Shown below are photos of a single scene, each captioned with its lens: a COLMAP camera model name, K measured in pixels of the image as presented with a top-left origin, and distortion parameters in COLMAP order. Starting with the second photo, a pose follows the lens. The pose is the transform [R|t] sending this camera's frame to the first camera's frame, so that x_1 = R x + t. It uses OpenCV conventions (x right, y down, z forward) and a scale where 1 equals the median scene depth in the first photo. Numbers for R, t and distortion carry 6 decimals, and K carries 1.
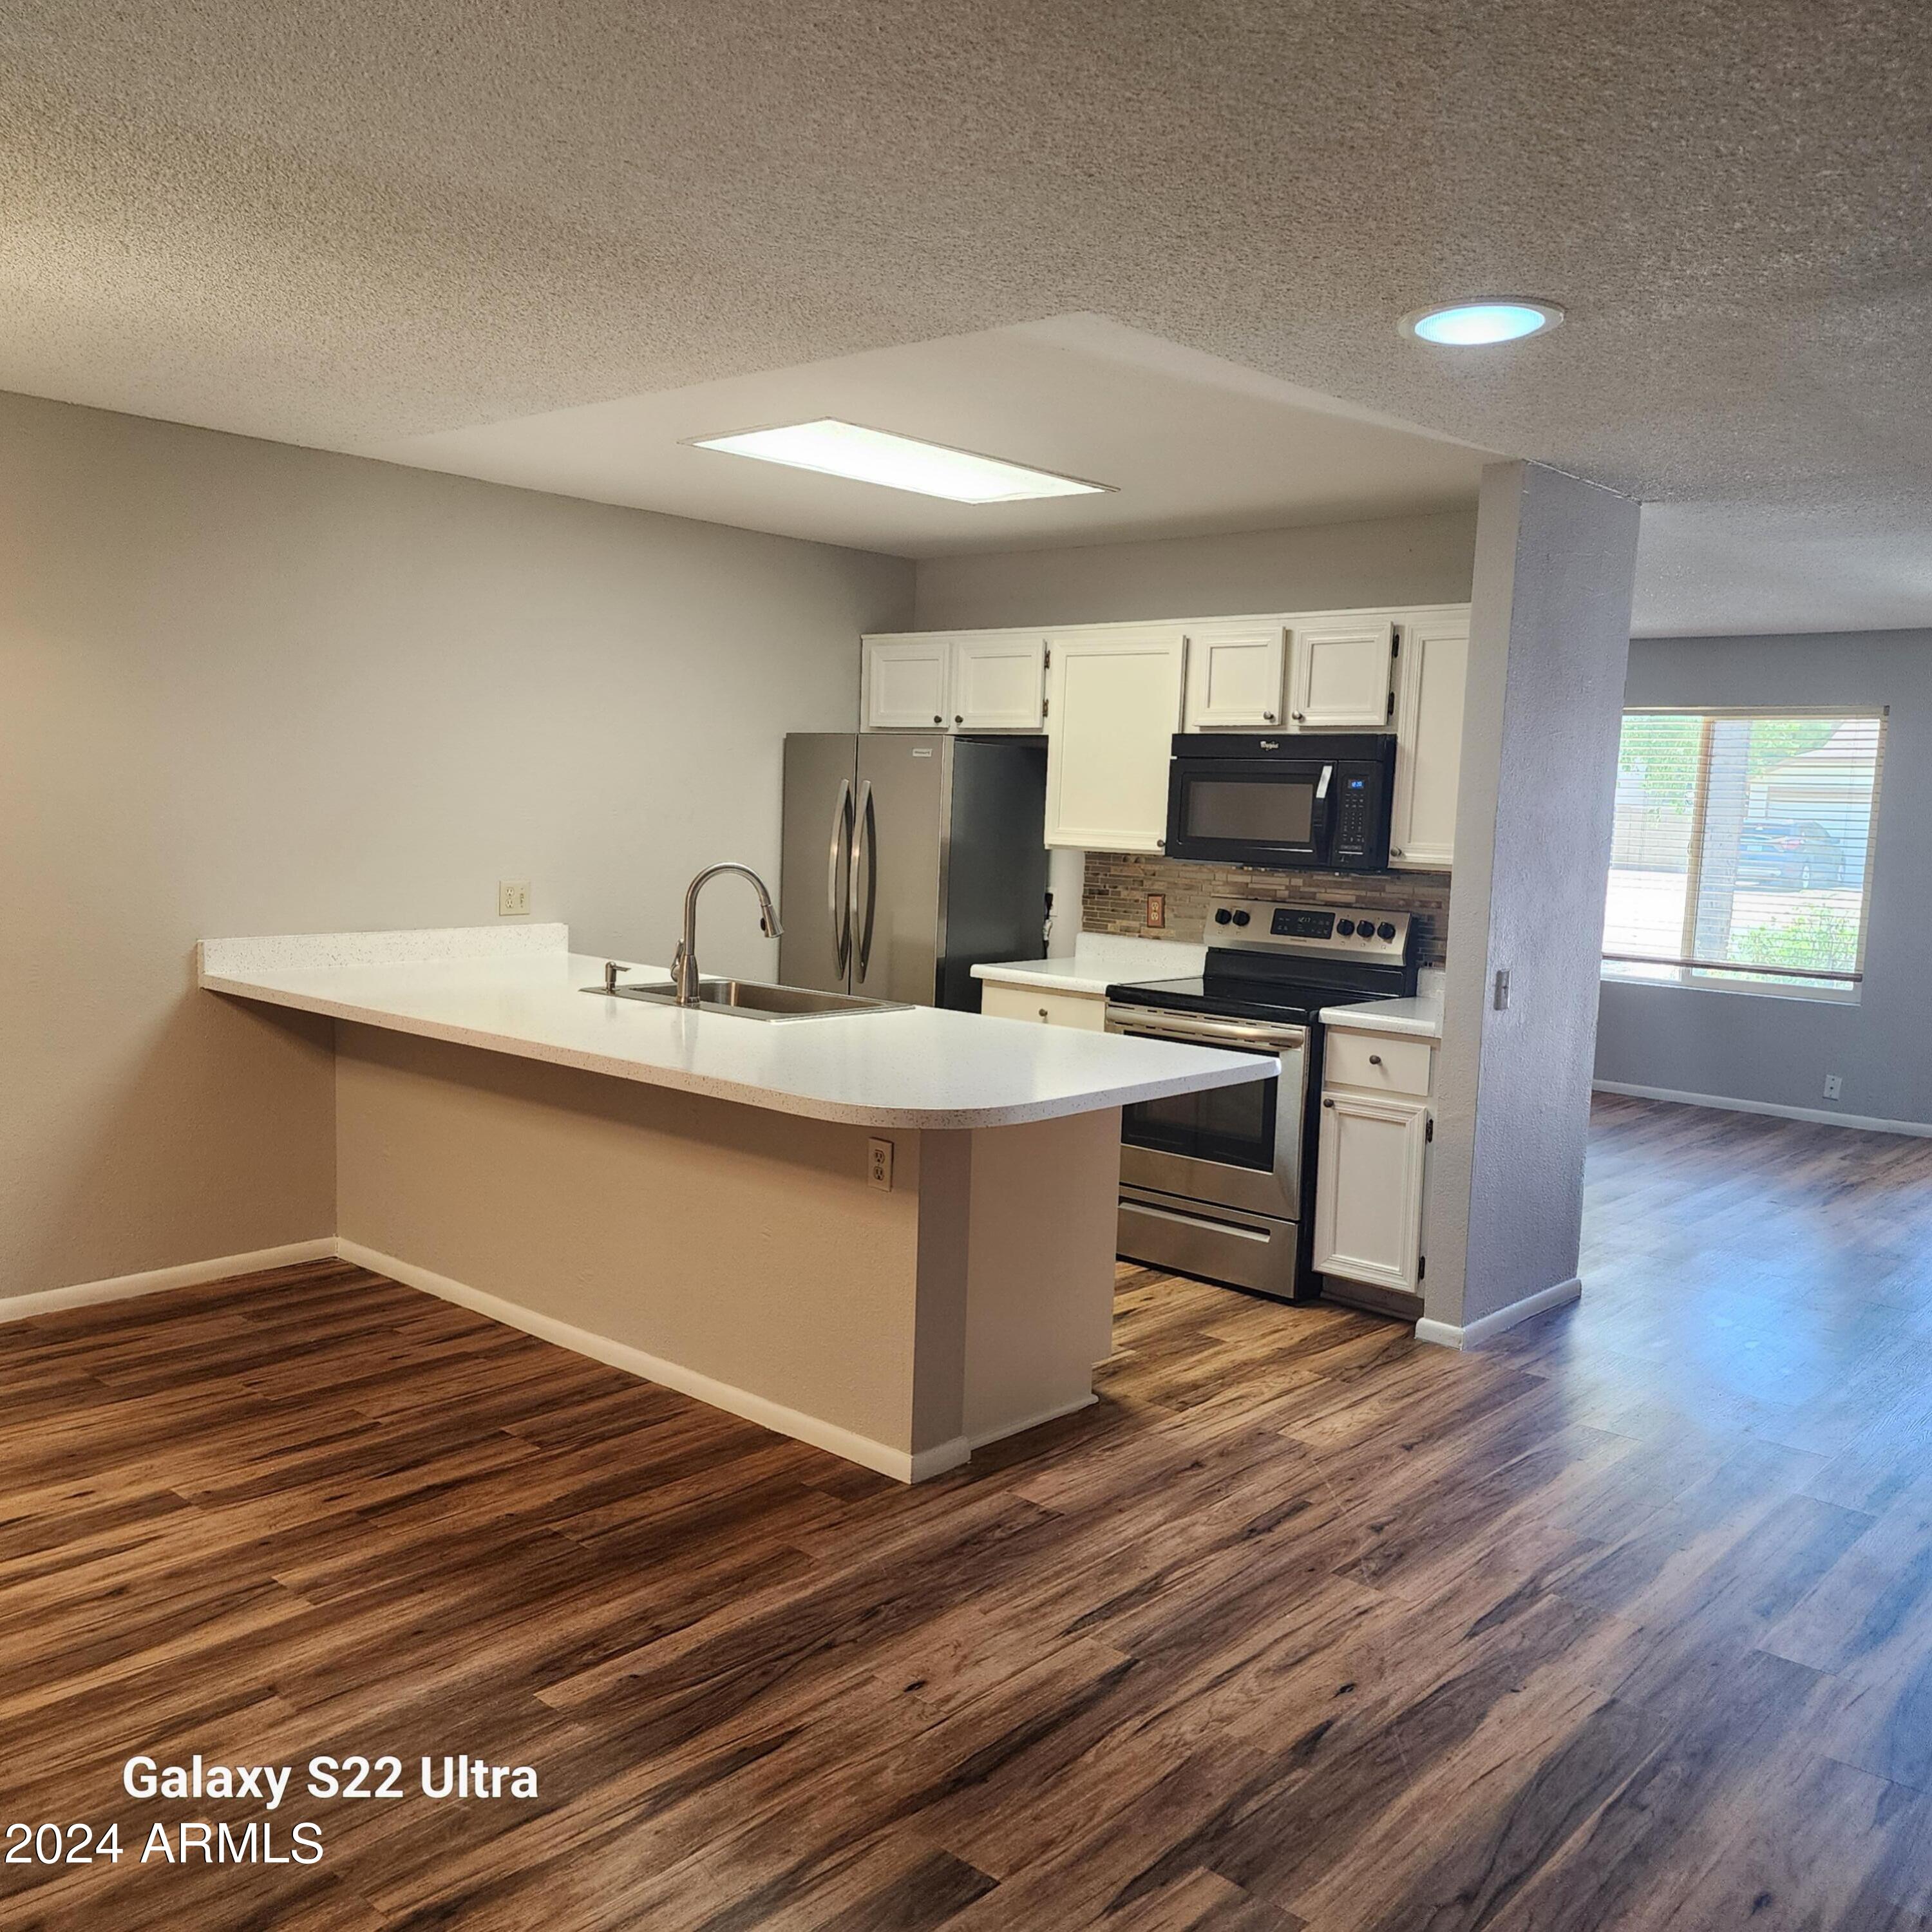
lens RADIAL K [[1721.1, 0, 954.9], [0, 1721.1, 963.9], [0, 0, 1]] dist [0.080664, -0.048863]
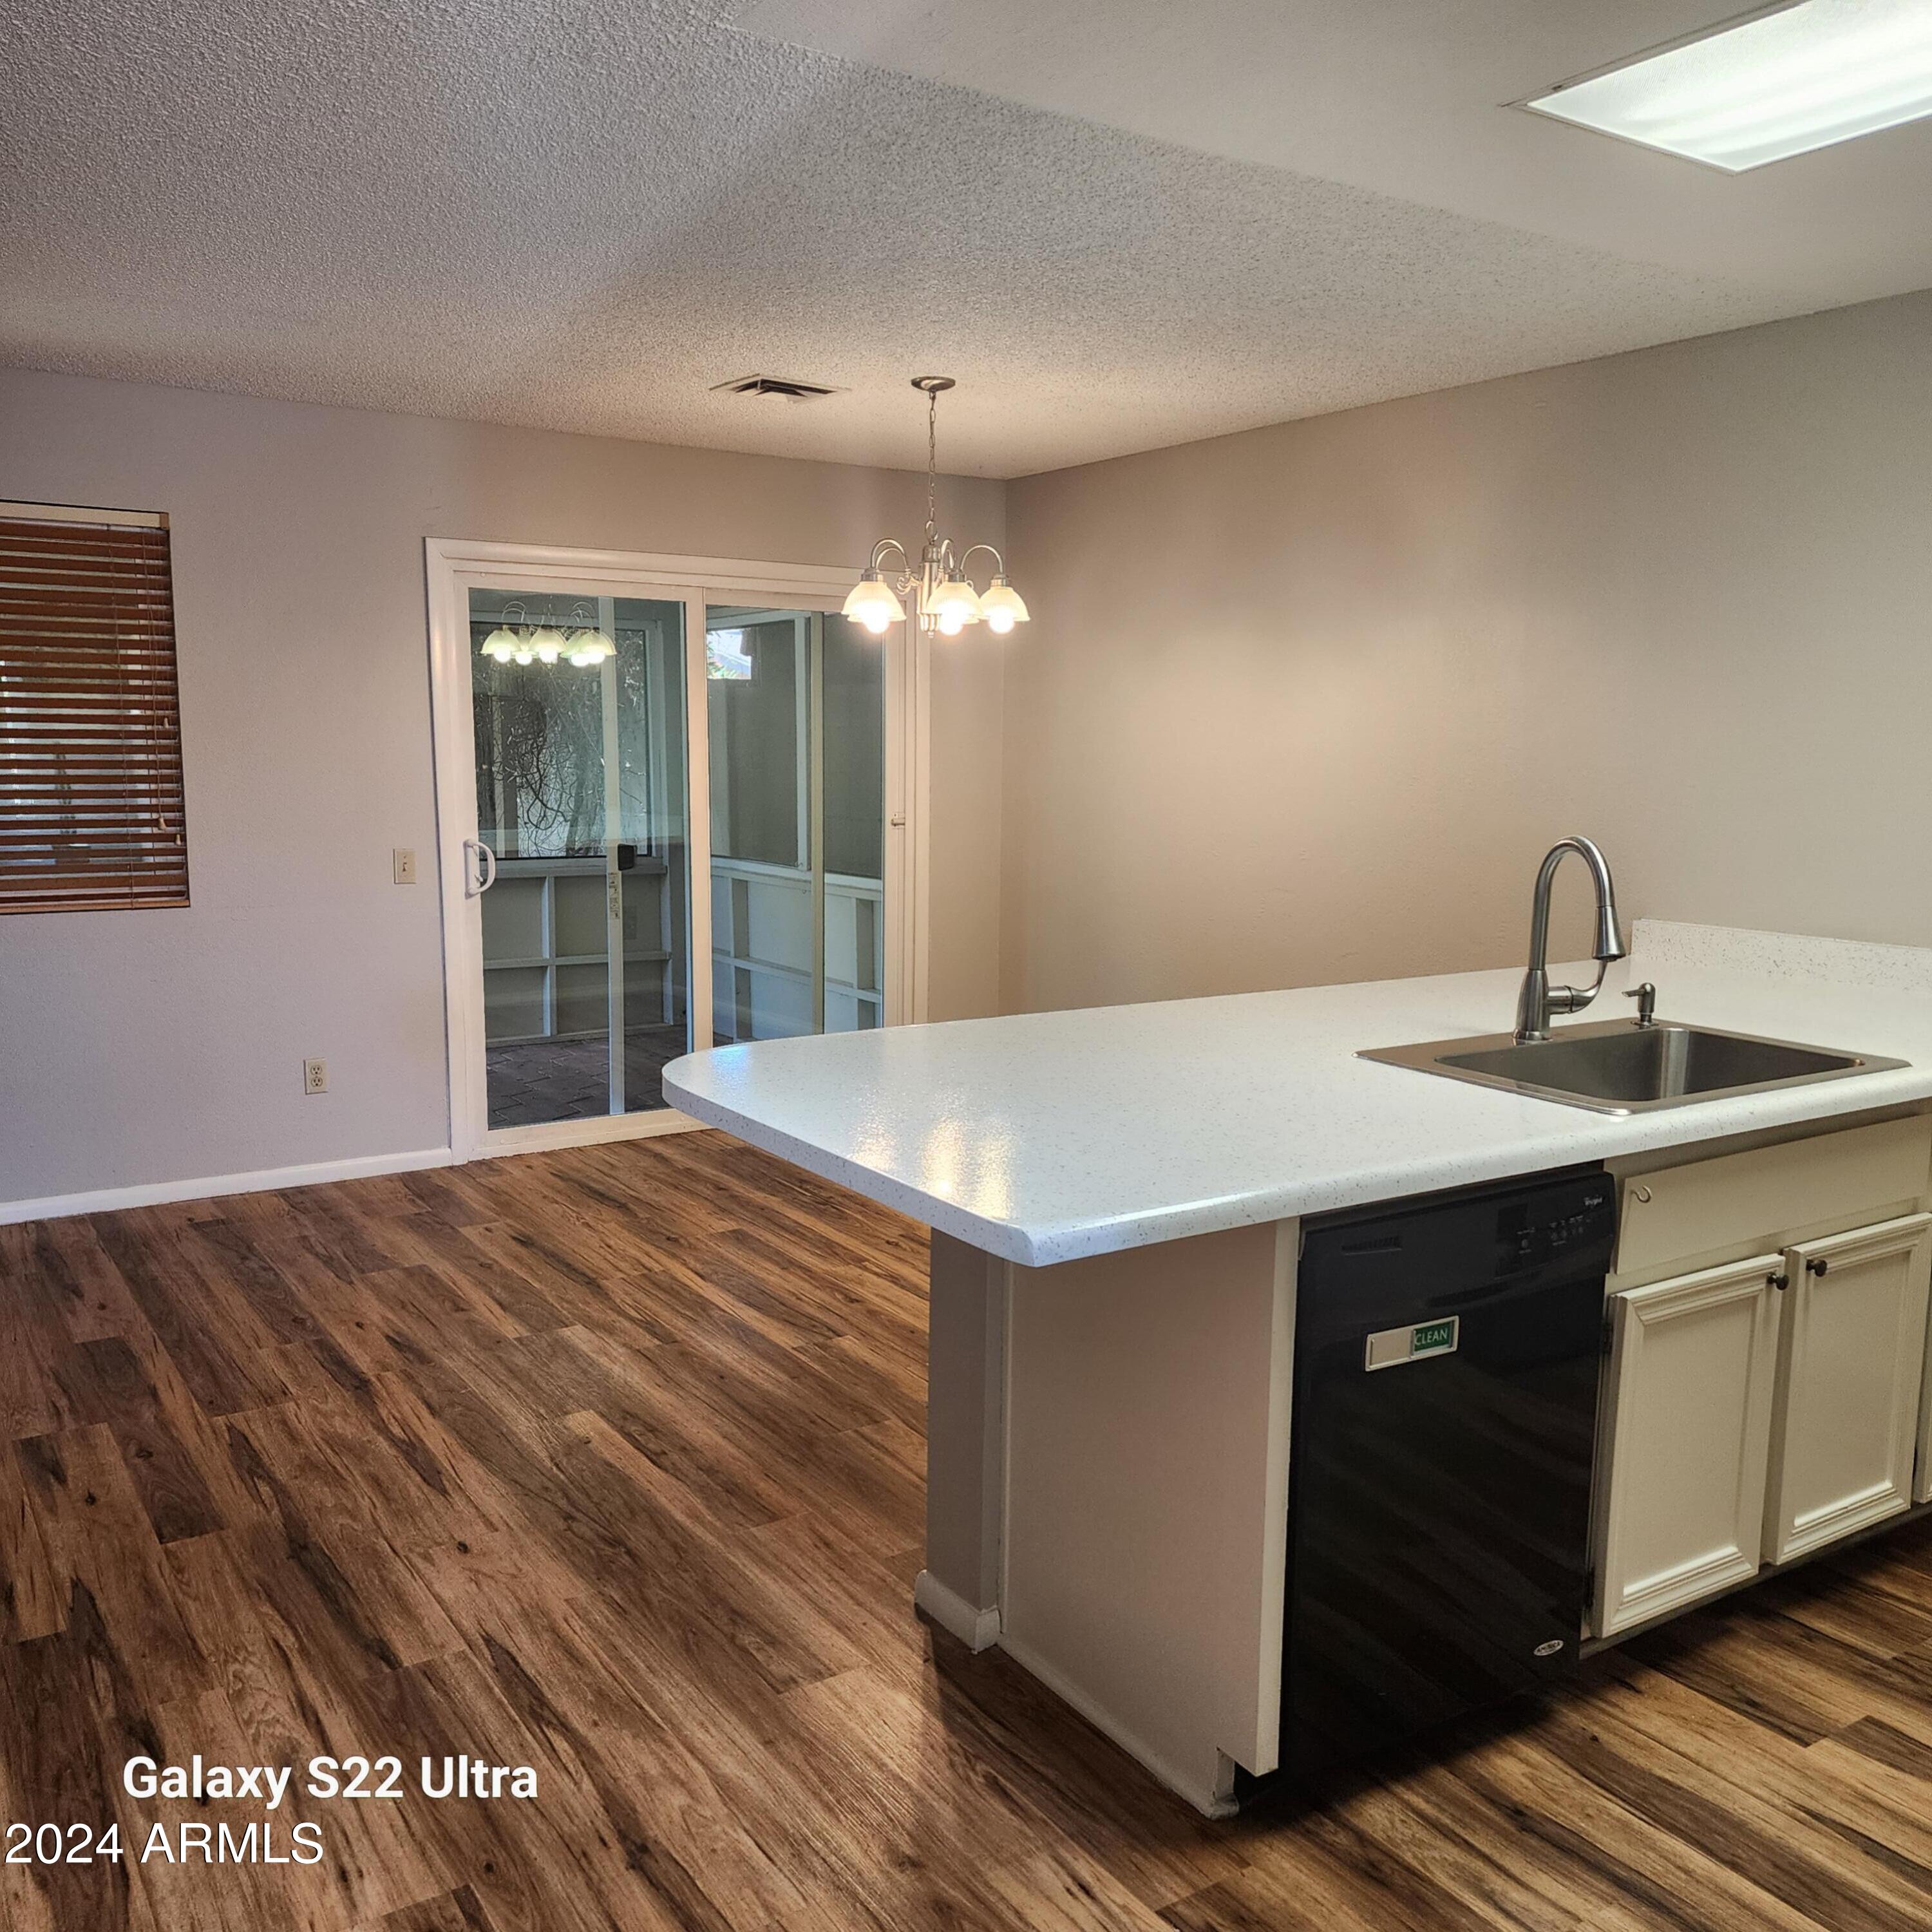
lens RADIAL K [[1721.1, 0, 960.5], [0, 1721.1, 968.8], [0, 0, 1]] dist [0.080664, -0.048863]
pose [[-0.252256, 0.097871, -0.962698, 0.823124], [-0.115474, 0.984718, 0.130367, -0.100540], [0.960746, 0.144053, -0.237099, 1.375000]]
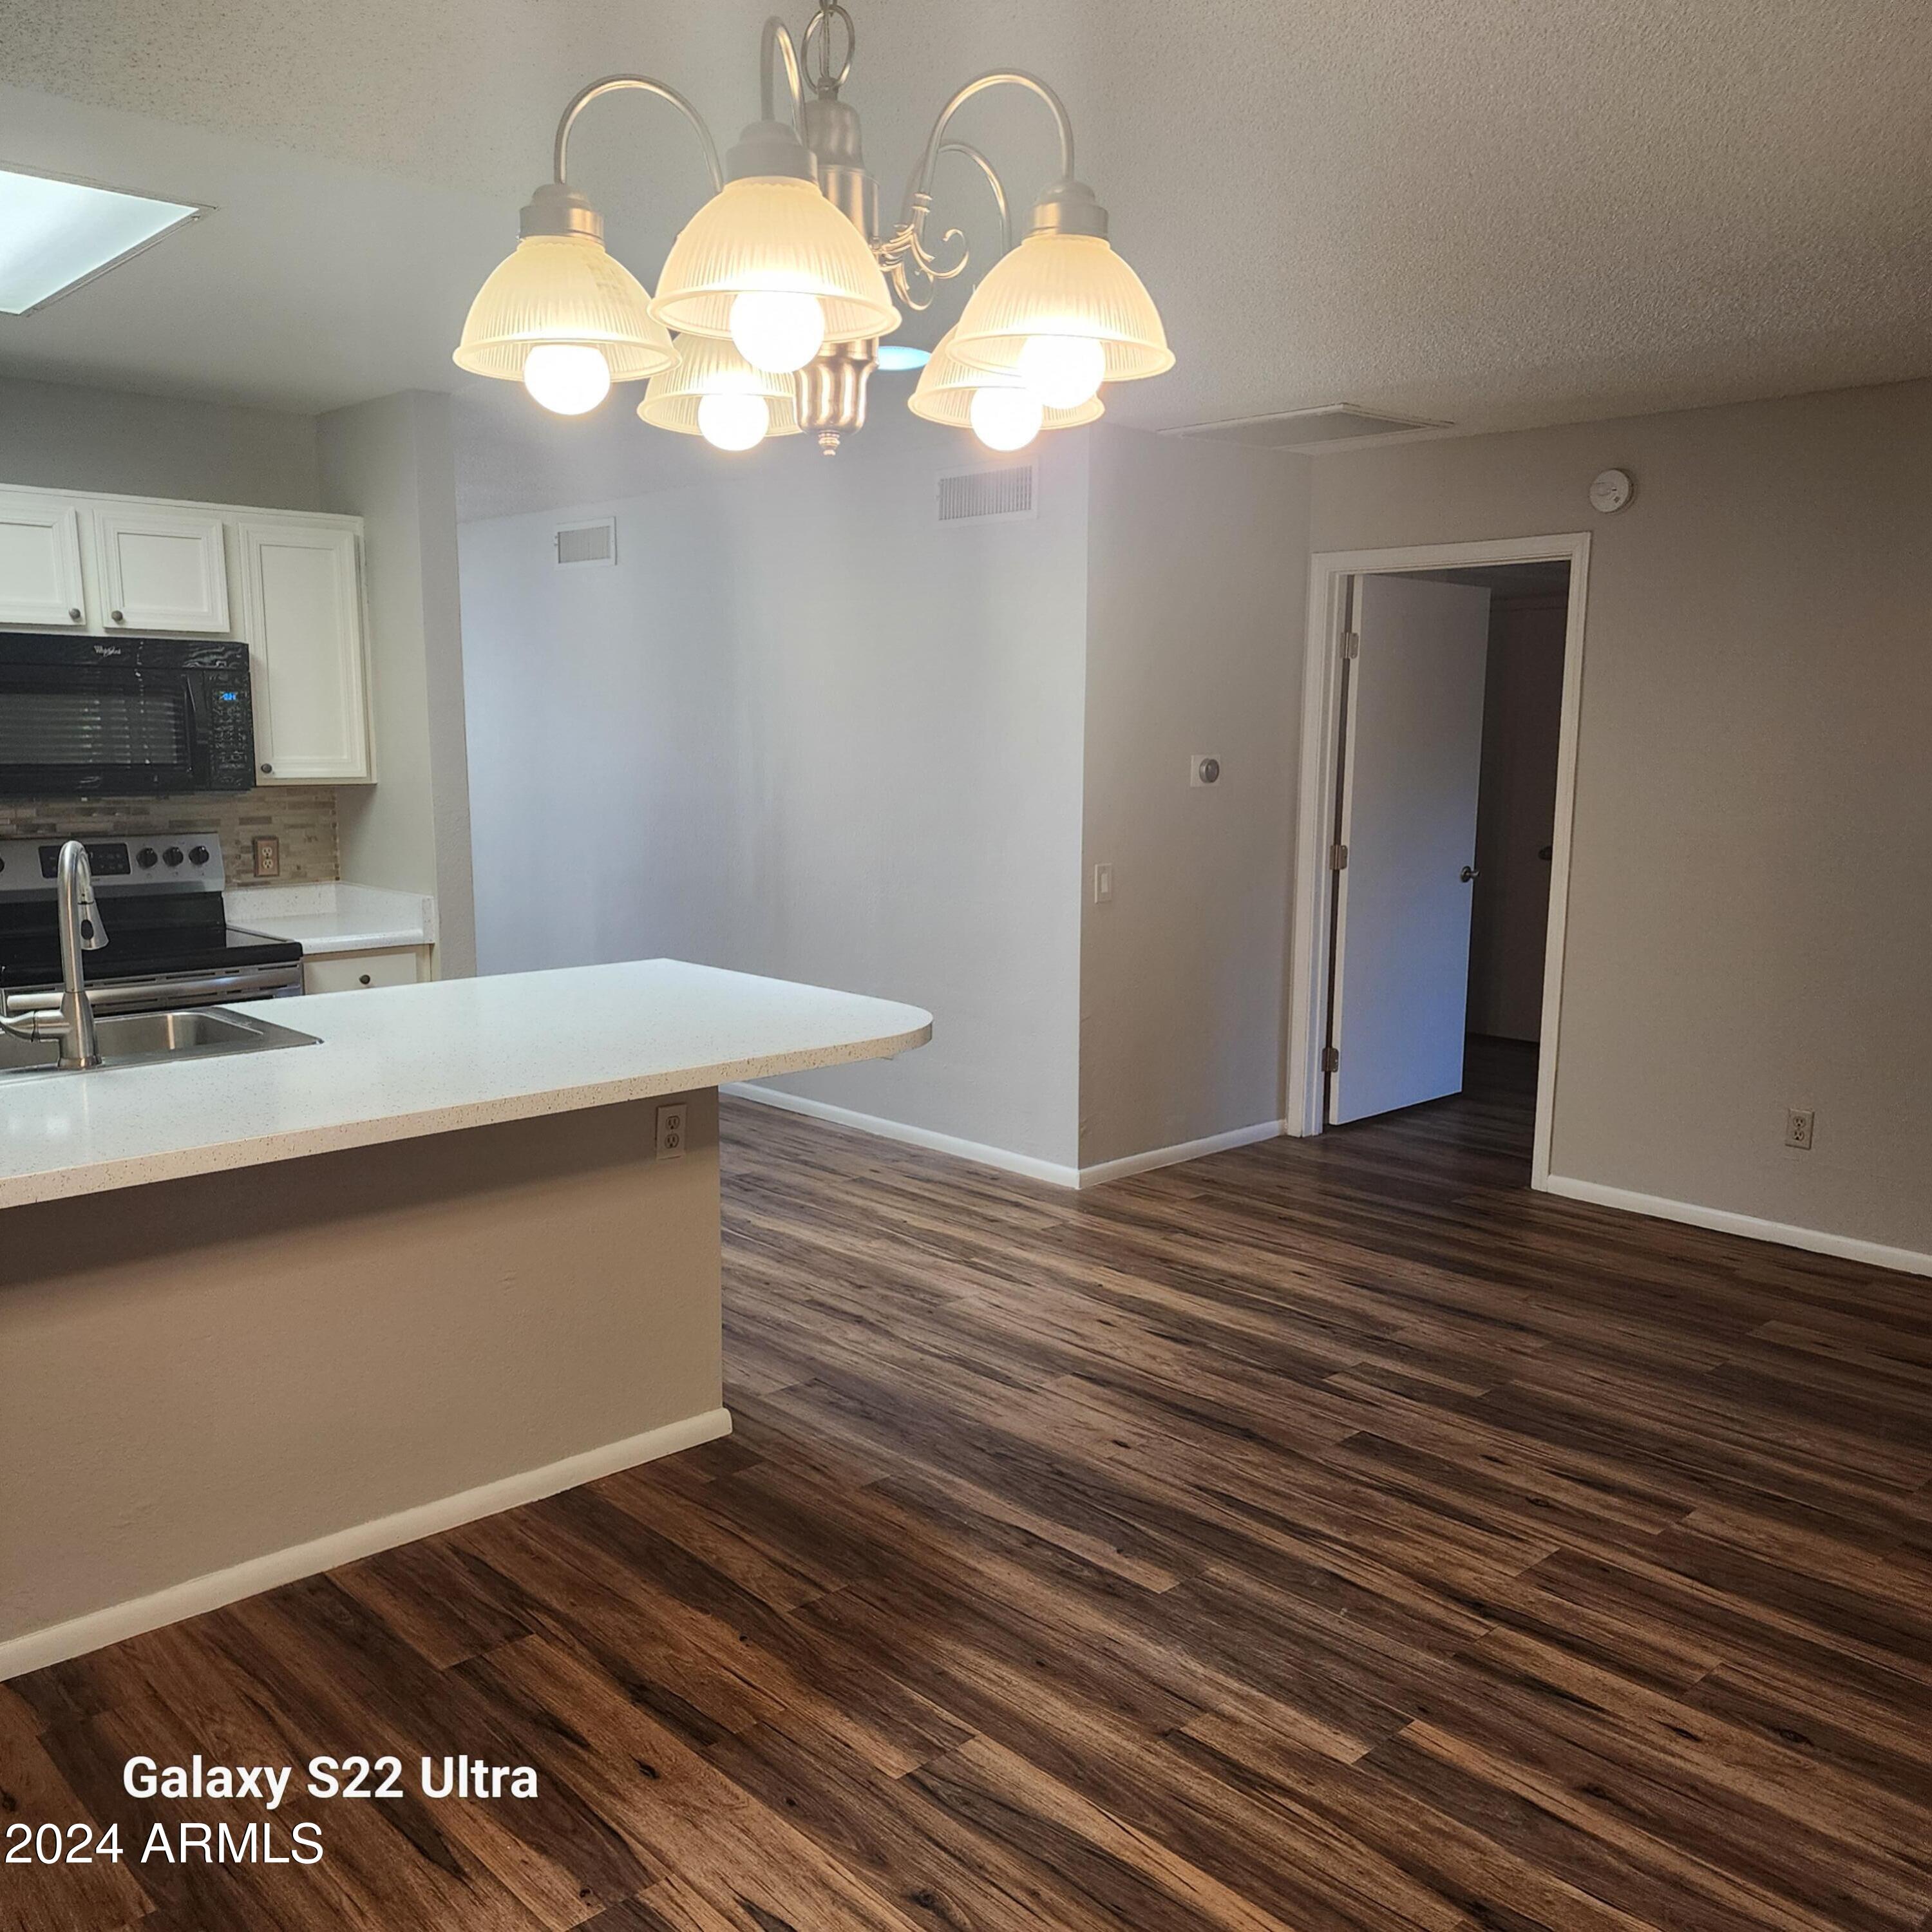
lens RADIAL K [[1721.1, 0, 955.7], [0, 1721.1, 961.2], [0, 0, 1]] dist [0.080664, -0.048863]
pose [[0.093637, -0.170887, 0.980831, -1.109320], [0.094842, 0.982210, 0.162073, -0.133253], [-0.991079, 0.077848, 0.108178, 0.879232]]
